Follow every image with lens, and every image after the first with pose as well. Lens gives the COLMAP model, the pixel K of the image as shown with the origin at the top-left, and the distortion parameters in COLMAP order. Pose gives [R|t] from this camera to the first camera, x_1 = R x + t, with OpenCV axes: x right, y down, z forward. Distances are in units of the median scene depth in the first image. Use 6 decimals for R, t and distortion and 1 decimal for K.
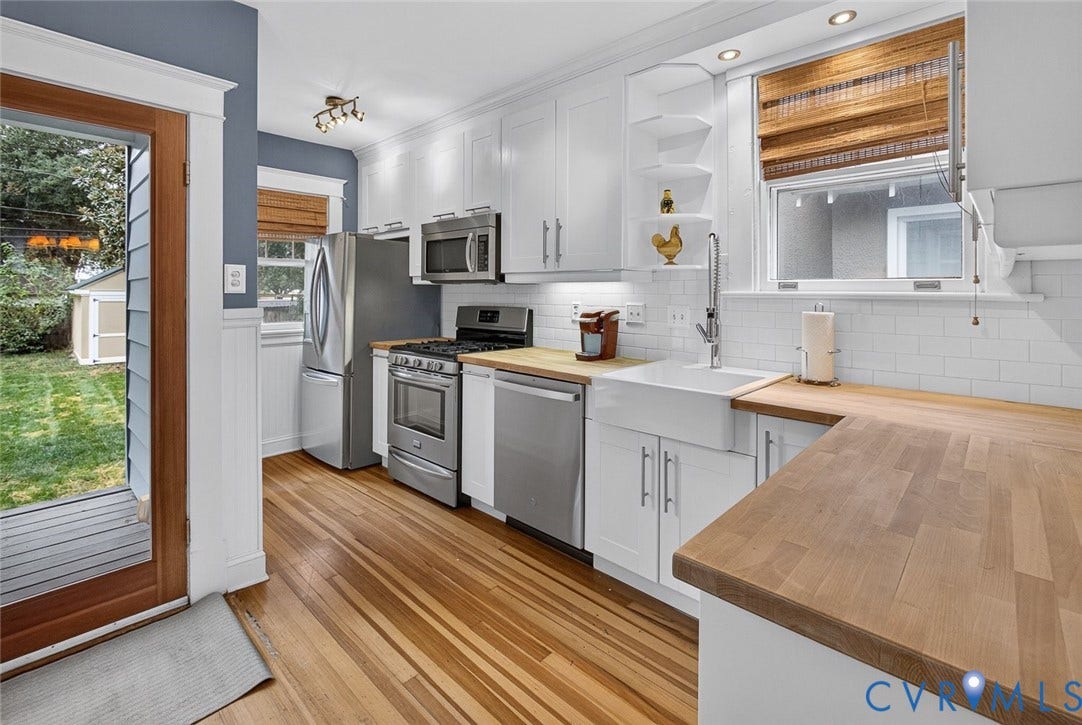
lens RADIAL K [[488.2, 0, 554.6], [0, 488.2, 291.9], [0, 0, 1]] dist [0.000721, 0.000060]
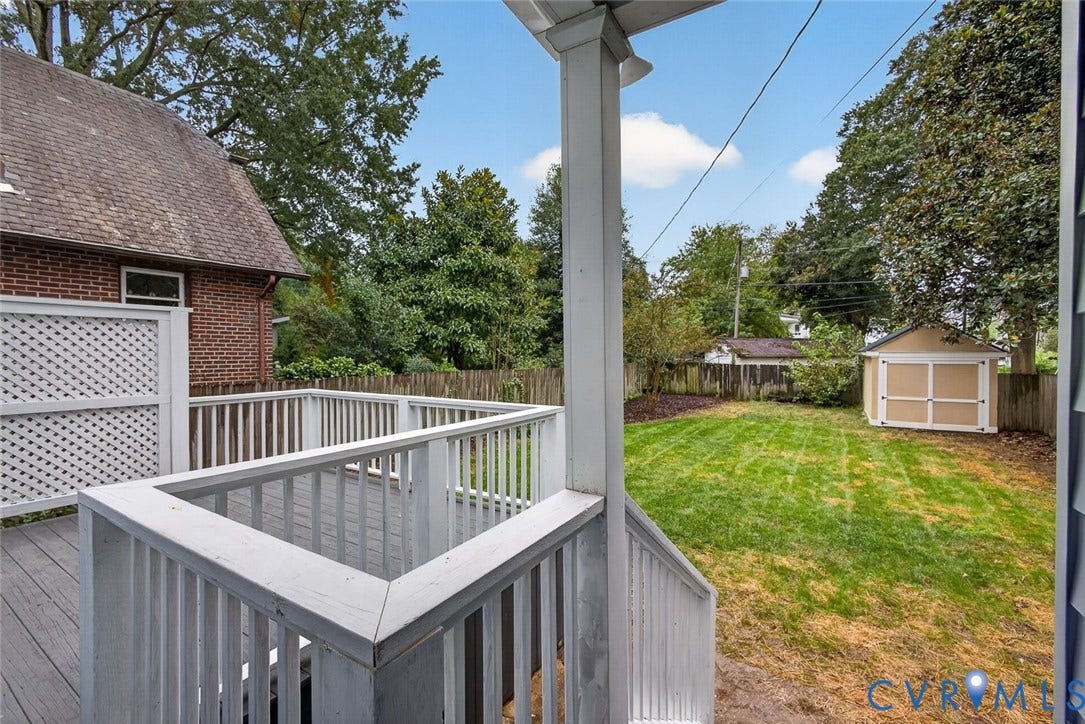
lens RADIAL K [[457.6, 0, 540.9], [0, 457.6, 359.4], [0, 0, 1]] dist [-0.002455, -0.000233]
pose [[0.180246, 0.010204, -0.983569, -0.147293], [0.002195, 0.999940, 0.010776, 0.000149], [0.983619, -0.004101, 0.180213, 0.141472]]
